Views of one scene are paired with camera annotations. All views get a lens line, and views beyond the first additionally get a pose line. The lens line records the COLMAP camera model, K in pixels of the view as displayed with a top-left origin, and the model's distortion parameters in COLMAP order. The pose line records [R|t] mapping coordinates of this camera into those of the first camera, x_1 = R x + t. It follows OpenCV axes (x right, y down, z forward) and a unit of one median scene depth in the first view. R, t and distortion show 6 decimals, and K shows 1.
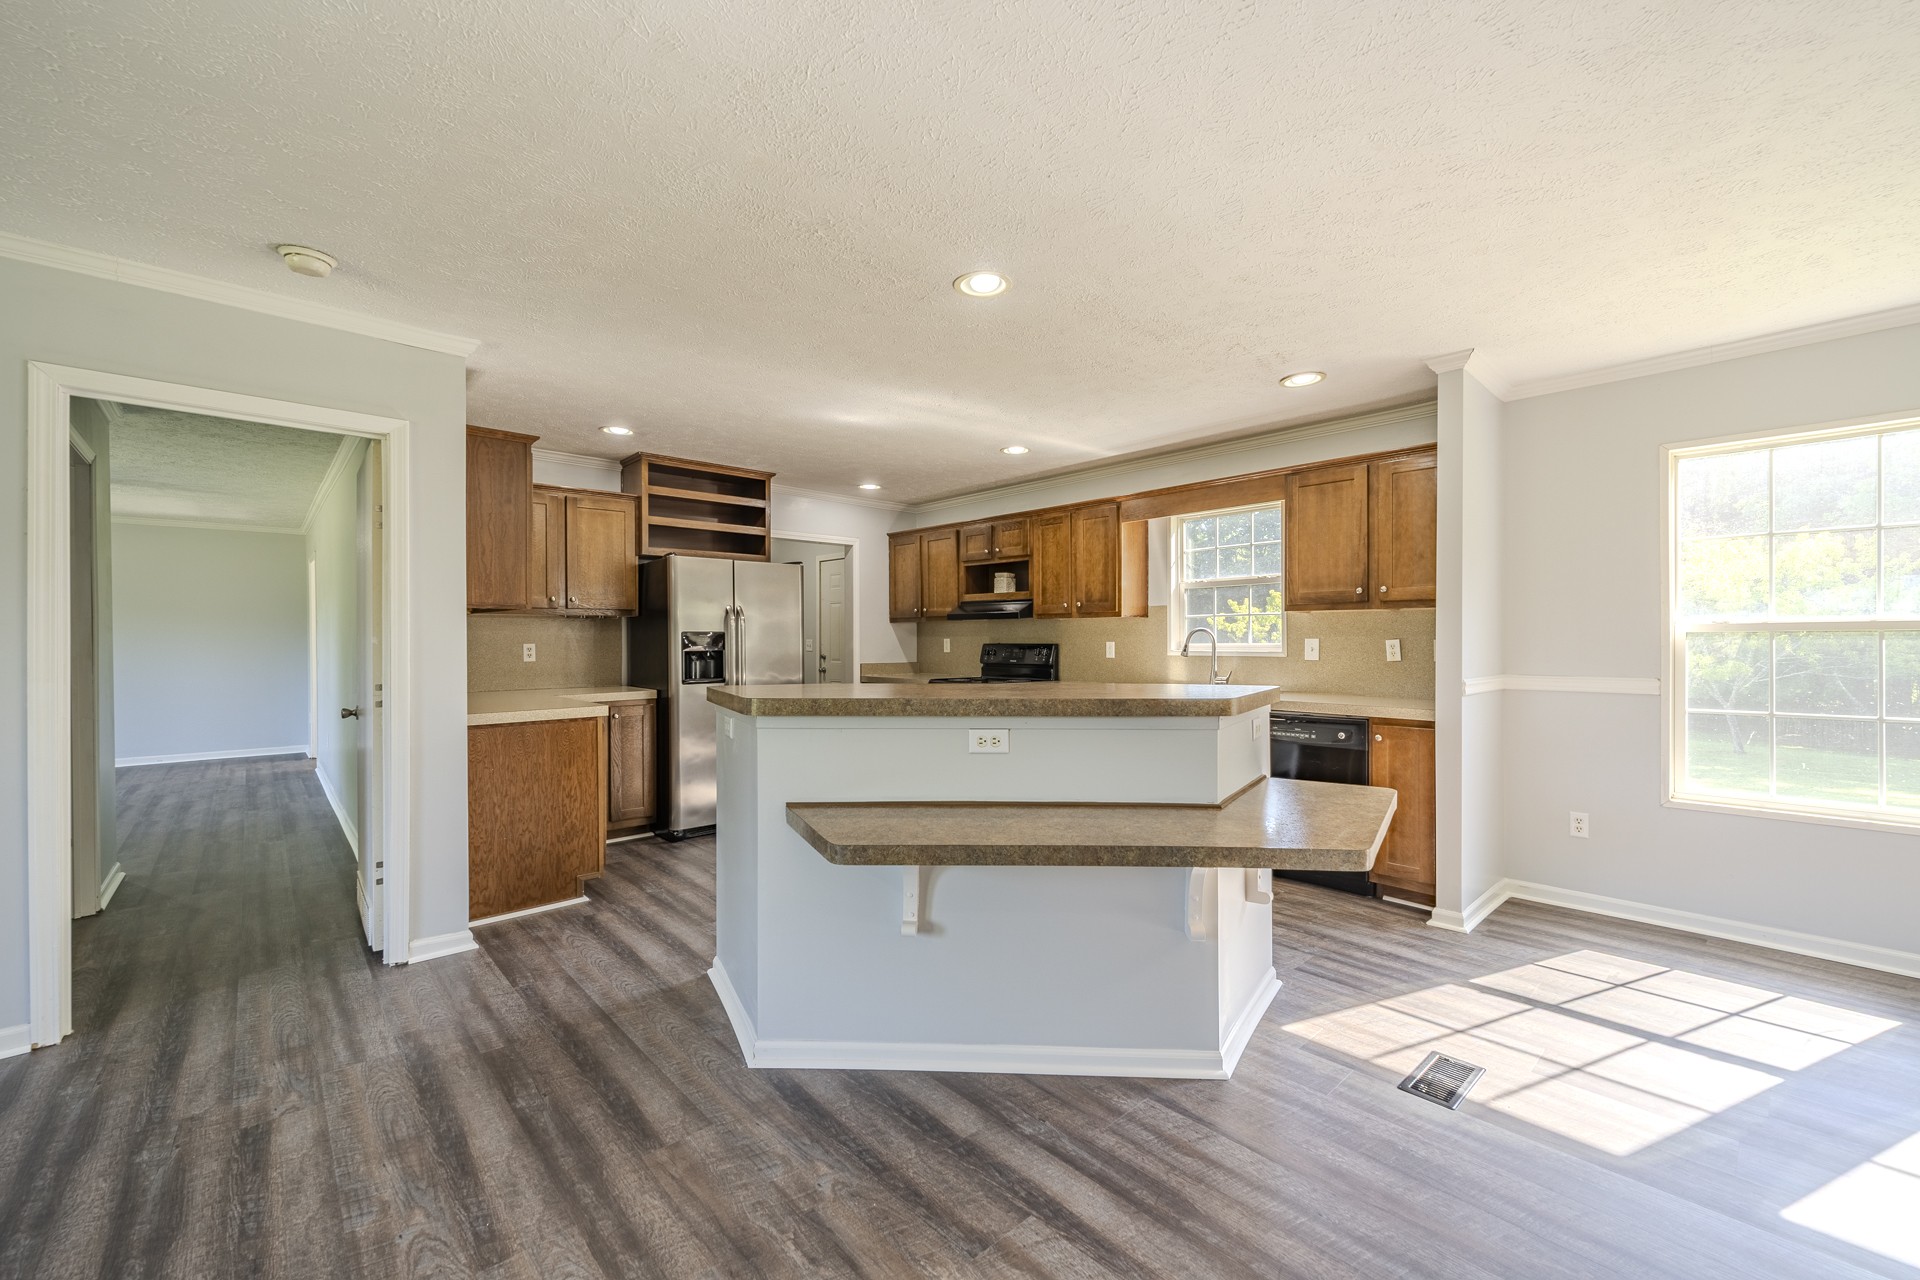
lens RADIAL K [[768.3, 0, 955.1], [0, 768.3, 646.9], [0, 0, 1]] dist [-0.001657, 0.000088]
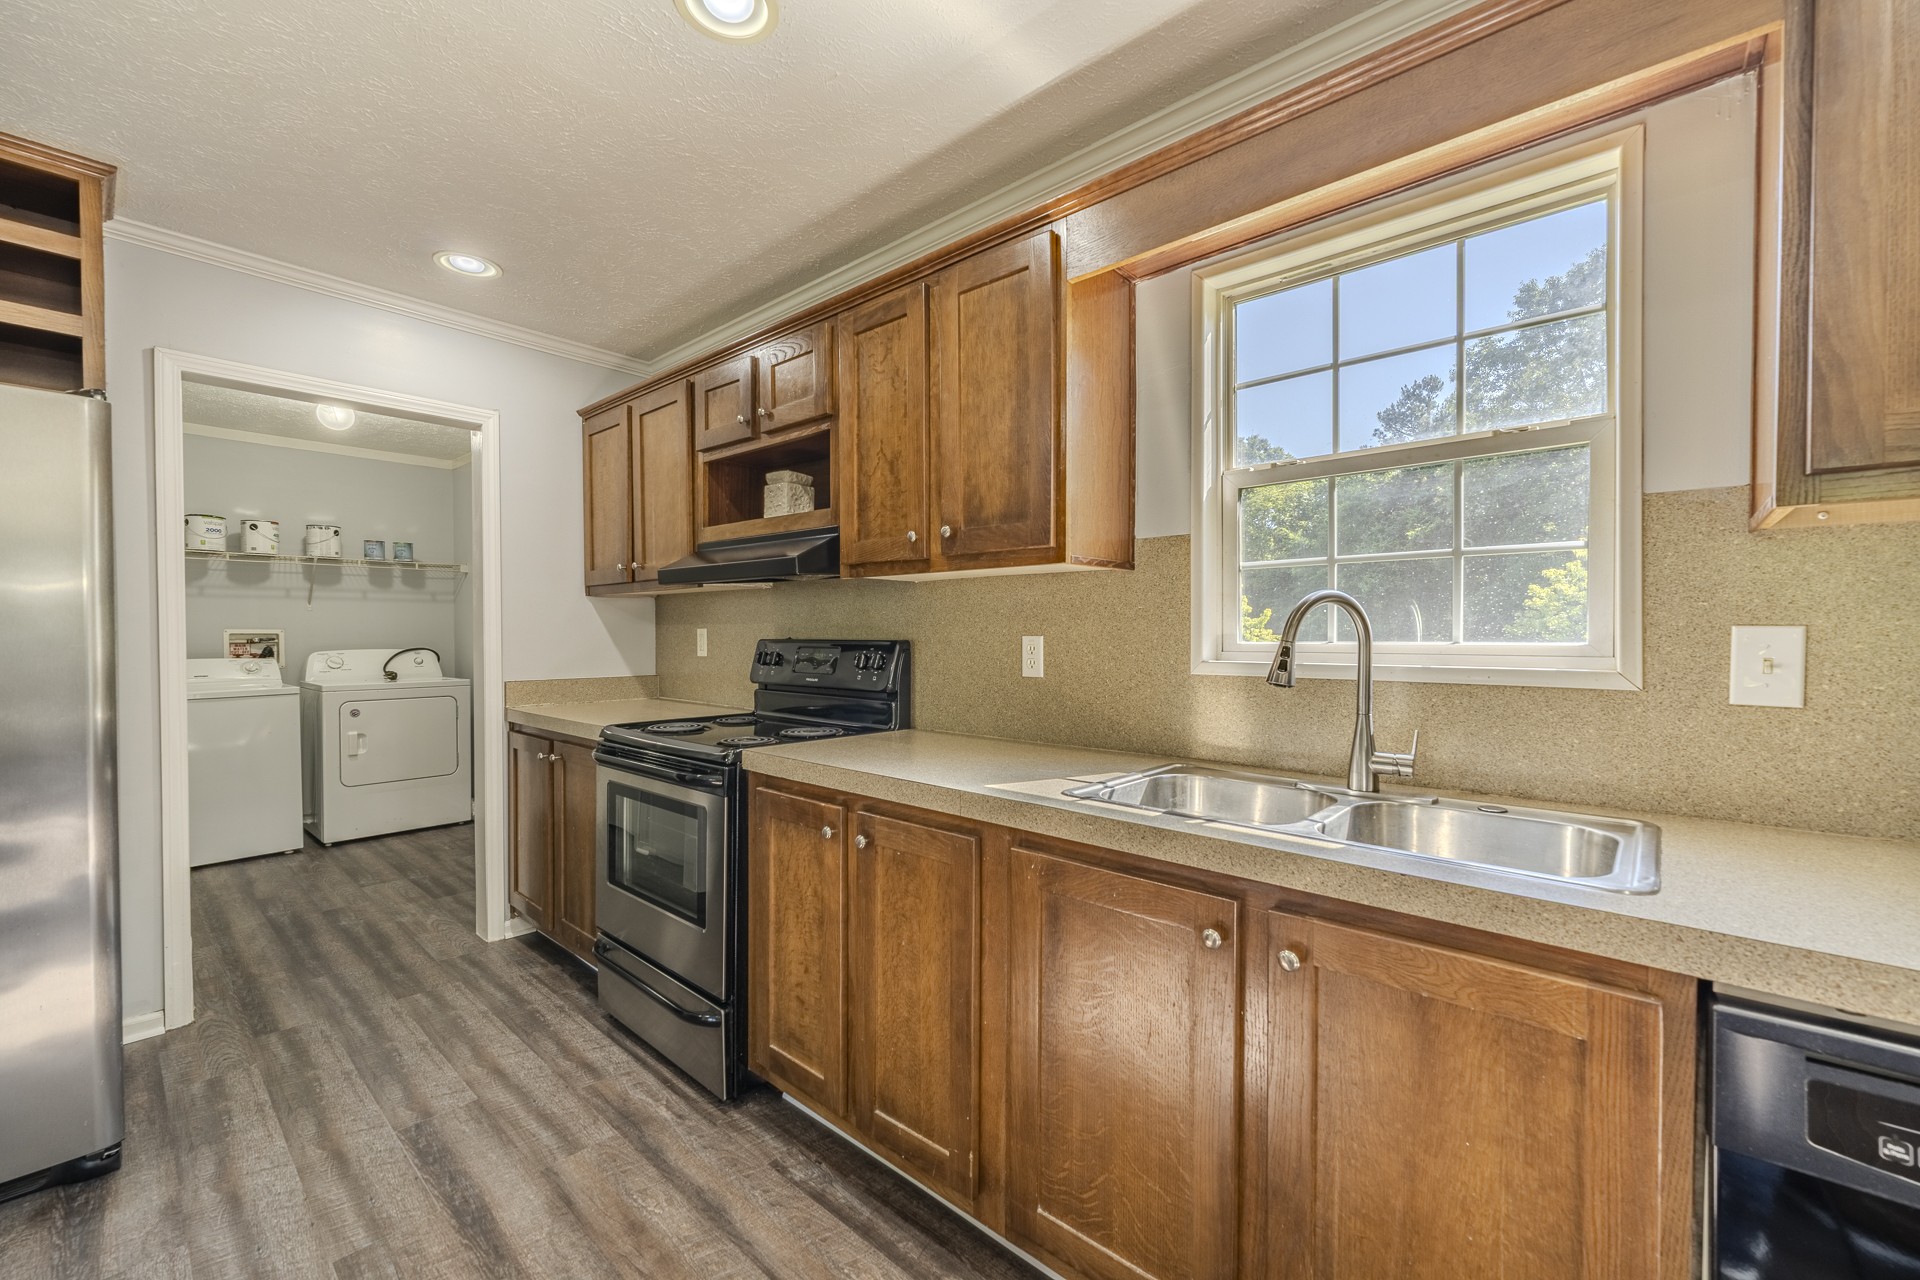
lens RADIAL K [[768.3, 0, 961.1], [0, 768.3, 635.2], [0, 0, 1]] dist [-0.001657, 0.000088]
pose [[0.994668, 0.001999, 0.103105, 0.122553], [-0.001332, 0.999978, -0.006535, -0.004270], [-0.103116, 0.006362, 0.994649, 0.601205]]
